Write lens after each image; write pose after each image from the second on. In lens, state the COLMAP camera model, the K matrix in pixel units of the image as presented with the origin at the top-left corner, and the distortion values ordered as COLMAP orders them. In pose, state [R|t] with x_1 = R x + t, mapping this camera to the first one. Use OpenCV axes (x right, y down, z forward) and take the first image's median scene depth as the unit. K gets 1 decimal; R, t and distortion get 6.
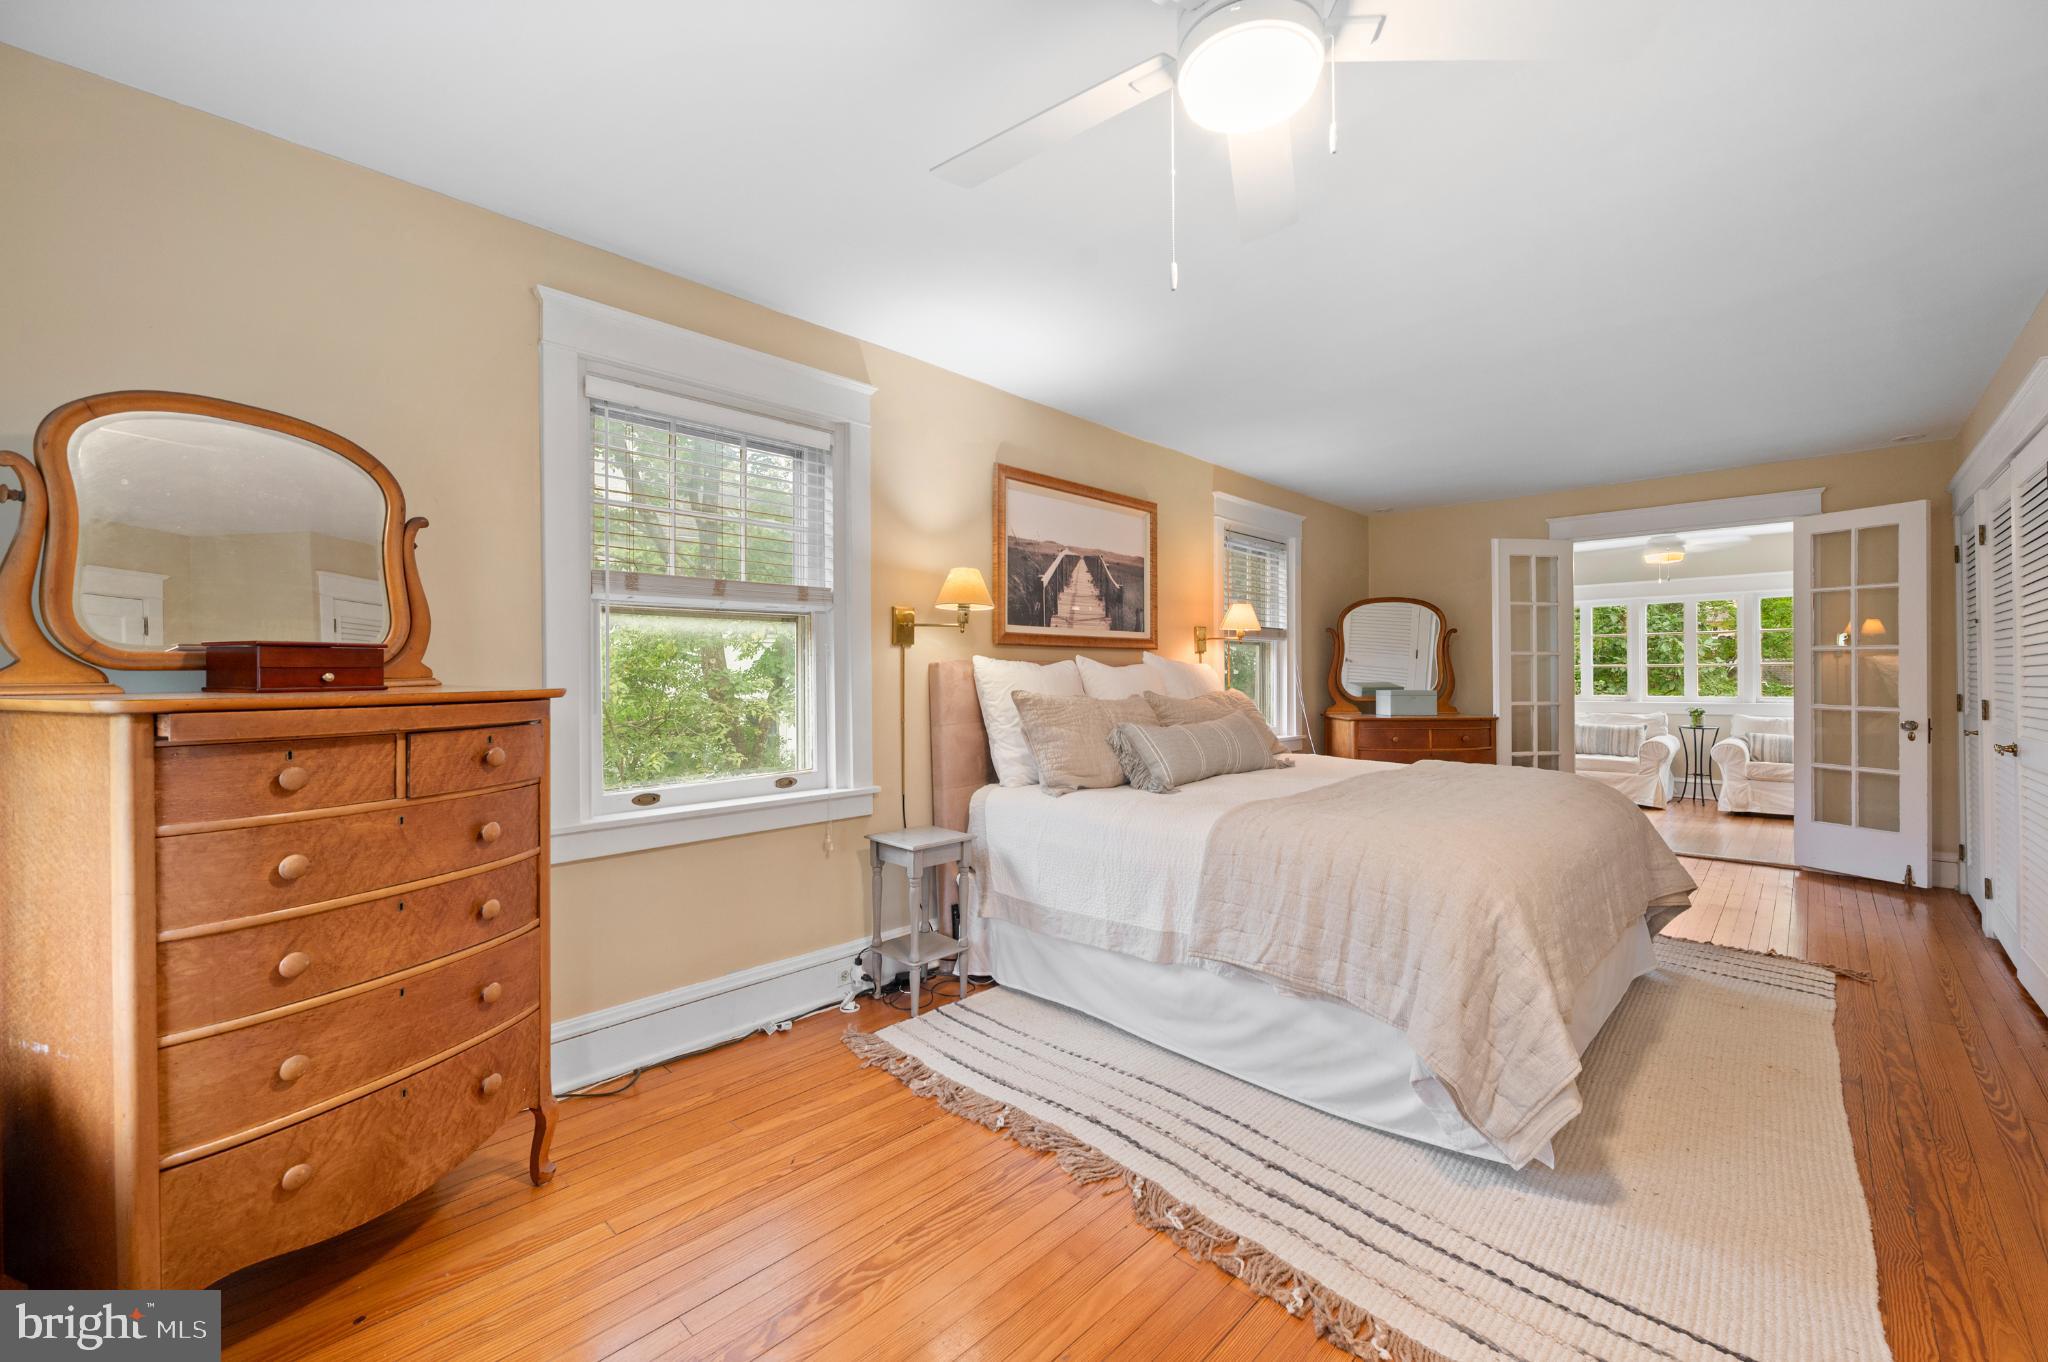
lens RADIAL K [[825.4, 0, 1019.9], [0, 825.4, 678.3], [0, 0, 1]] dist [0.001023, -0.000574]
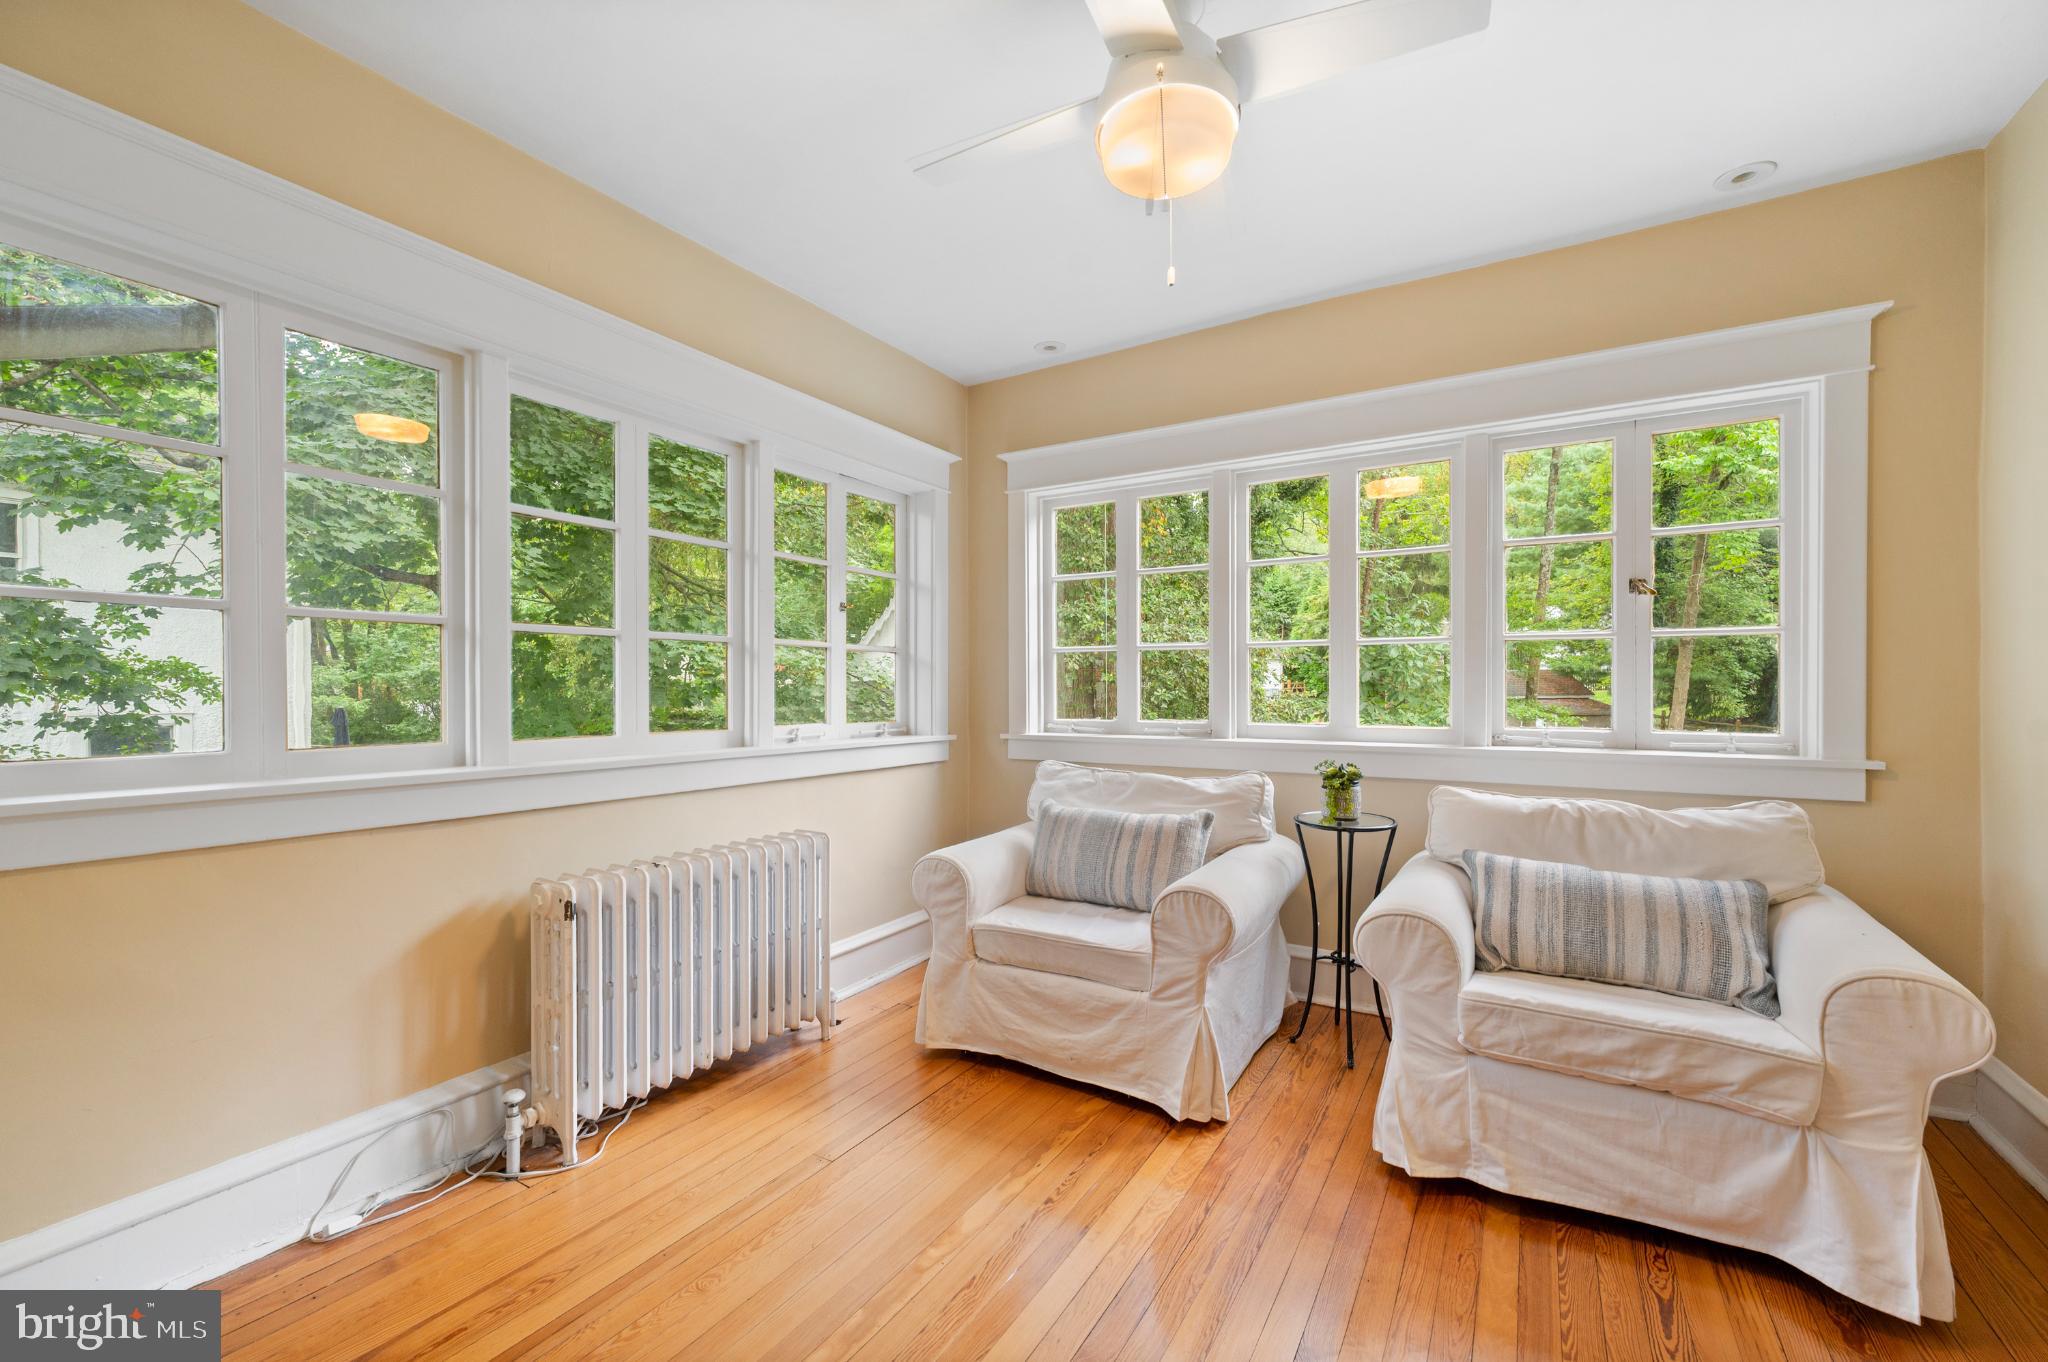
lens RADIAL K [[825.4, 0, 1025.8], [0, 825.4, 686.8], [0, 0, 1]] dist [0.001023, -0.000574]
pose [[0.977401, 0.008514, 0.211224, 0.629275], [-0.008161, 0.999963, -0.002541, 0.007365], [-0.211237, 0.000760, 0.977434, 0.706793]]
